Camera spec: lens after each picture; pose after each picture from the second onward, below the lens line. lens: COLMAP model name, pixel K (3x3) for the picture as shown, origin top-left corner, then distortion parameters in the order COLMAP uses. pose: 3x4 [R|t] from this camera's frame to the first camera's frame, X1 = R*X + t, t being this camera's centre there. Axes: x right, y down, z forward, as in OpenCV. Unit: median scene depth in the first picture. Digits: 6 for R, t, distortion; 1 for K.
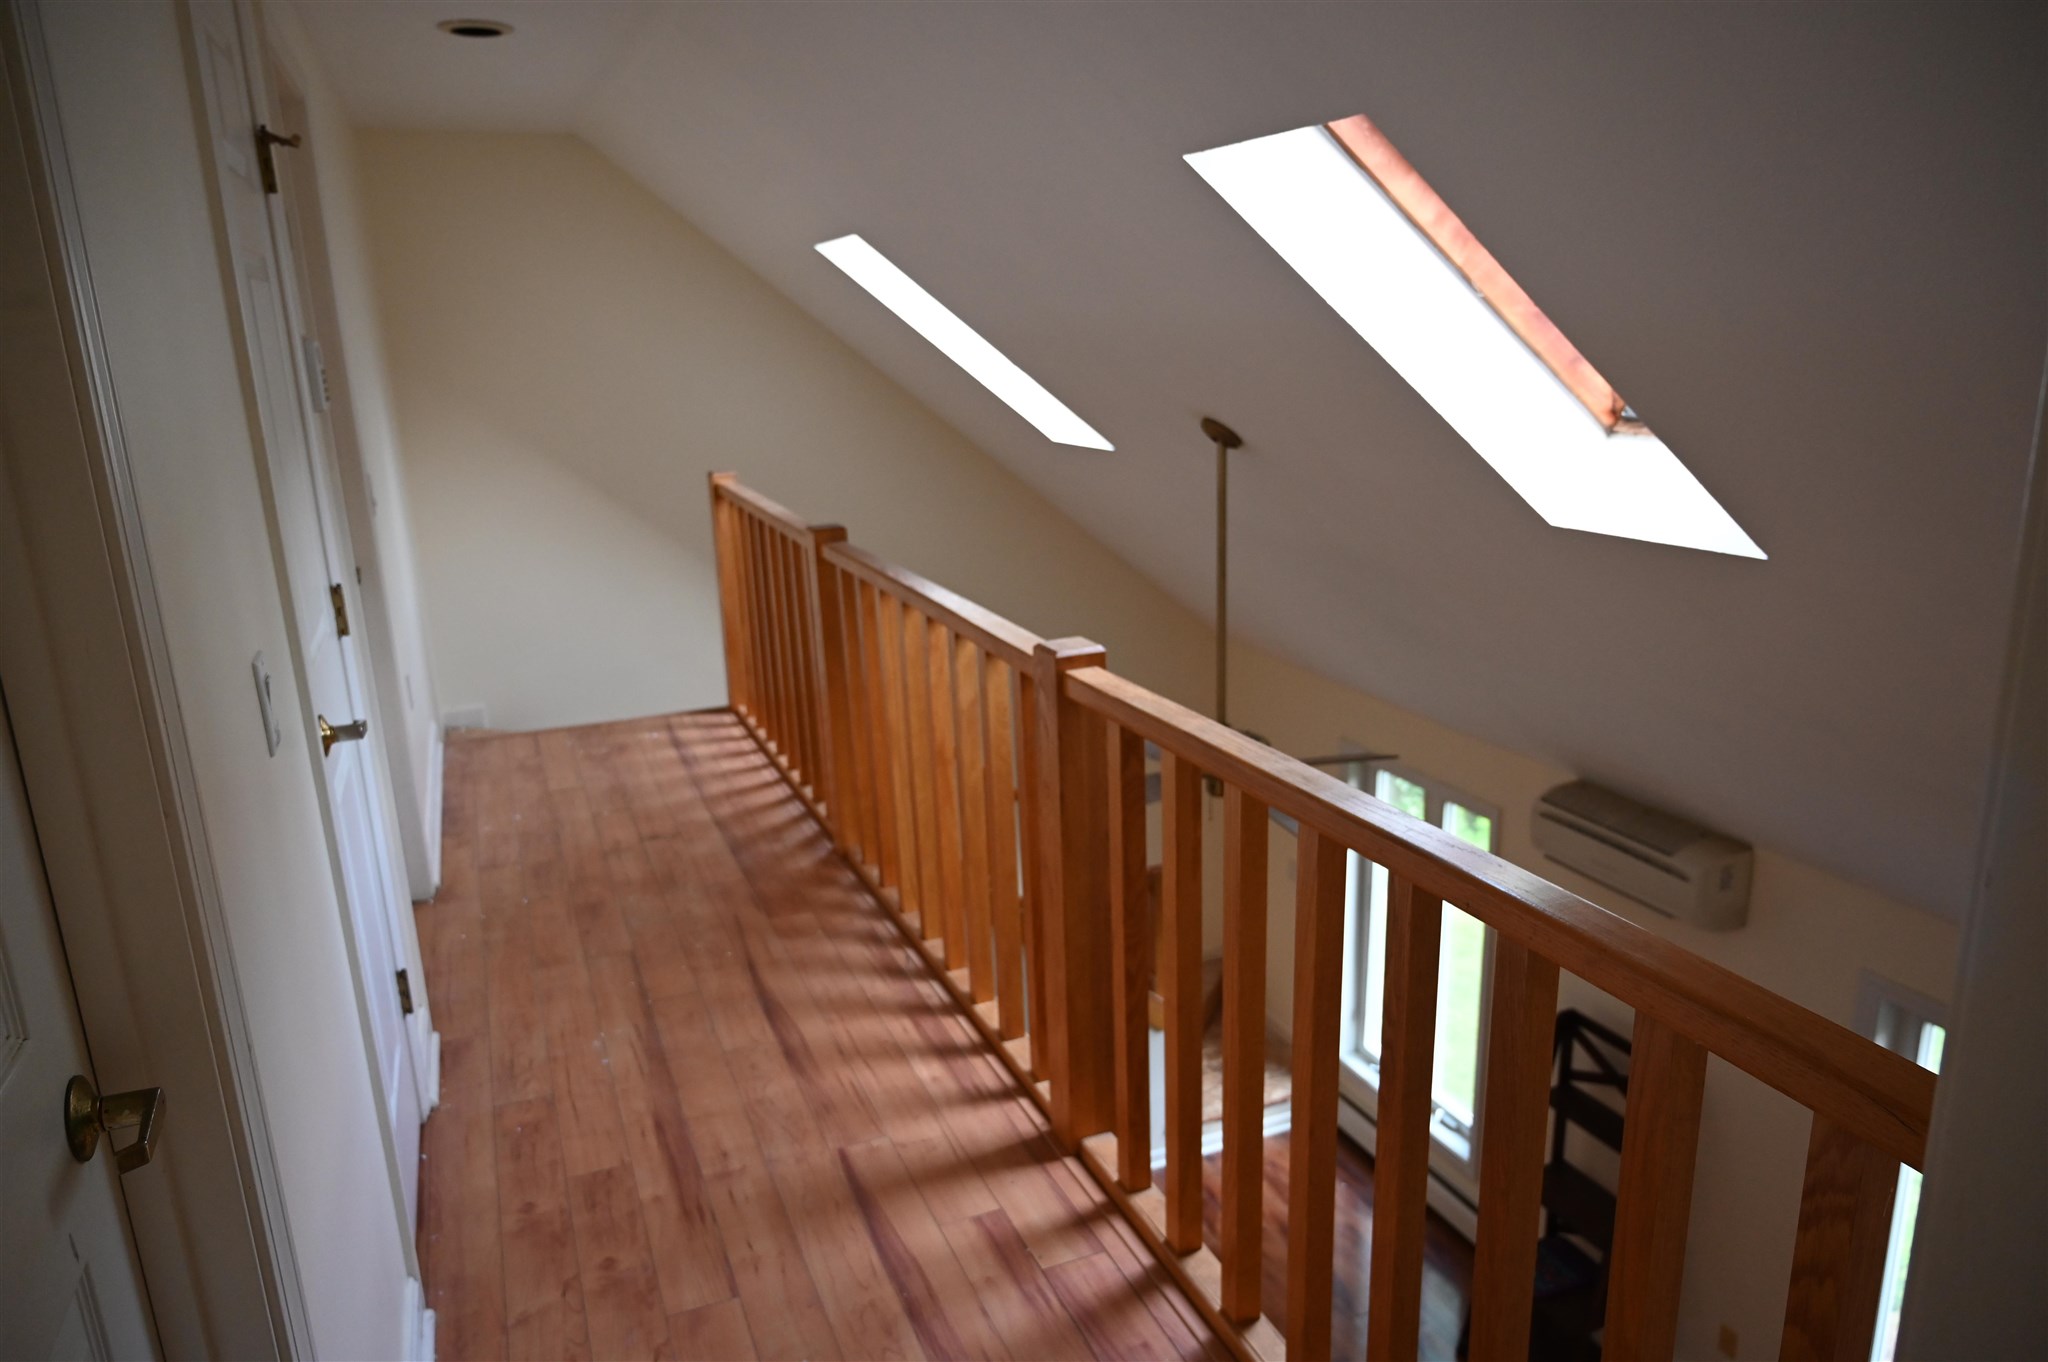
lens RADIAL K [[1356.2, 0, 1028.9], [0, 1356.2, 682.6], [0, 0, 1]] dist [-0.015754, 0.007147]
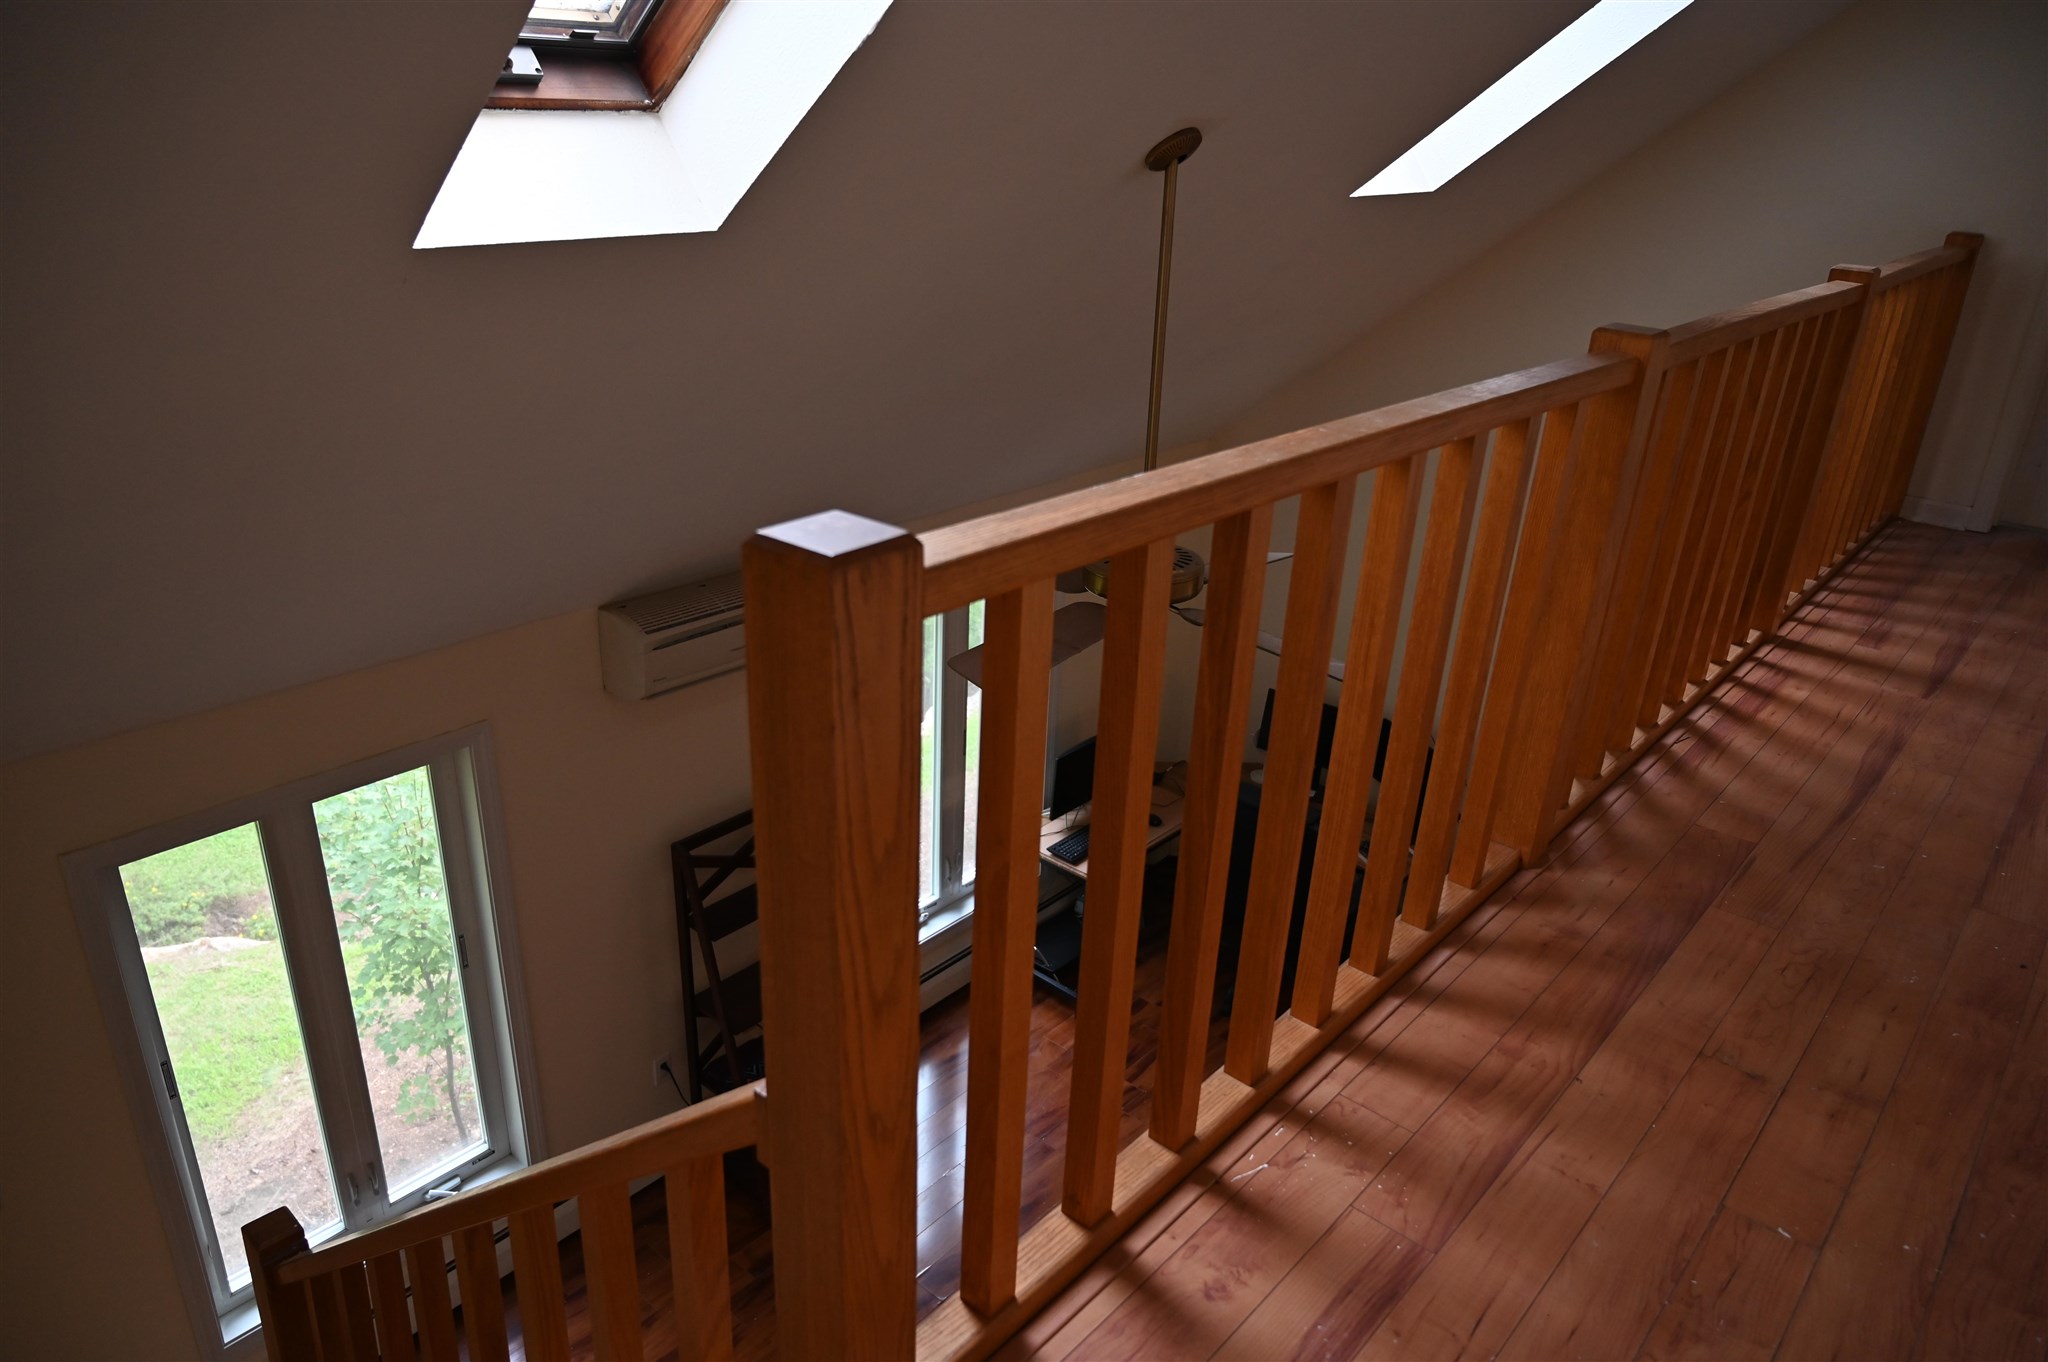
lens RADIAL K [[1356.2, 0, 1029.6], [0, 1356.2, 677.3], [0, 0, 1]] dist [-0.015754, 0.007147]
pose [[-0.437126, -0.347809, 0.829428, -0.627555], [0.212846, 0.856001, 0.471126, -0.348547], [-0.873852, 0.382482, -0.300151, 1.613700]]
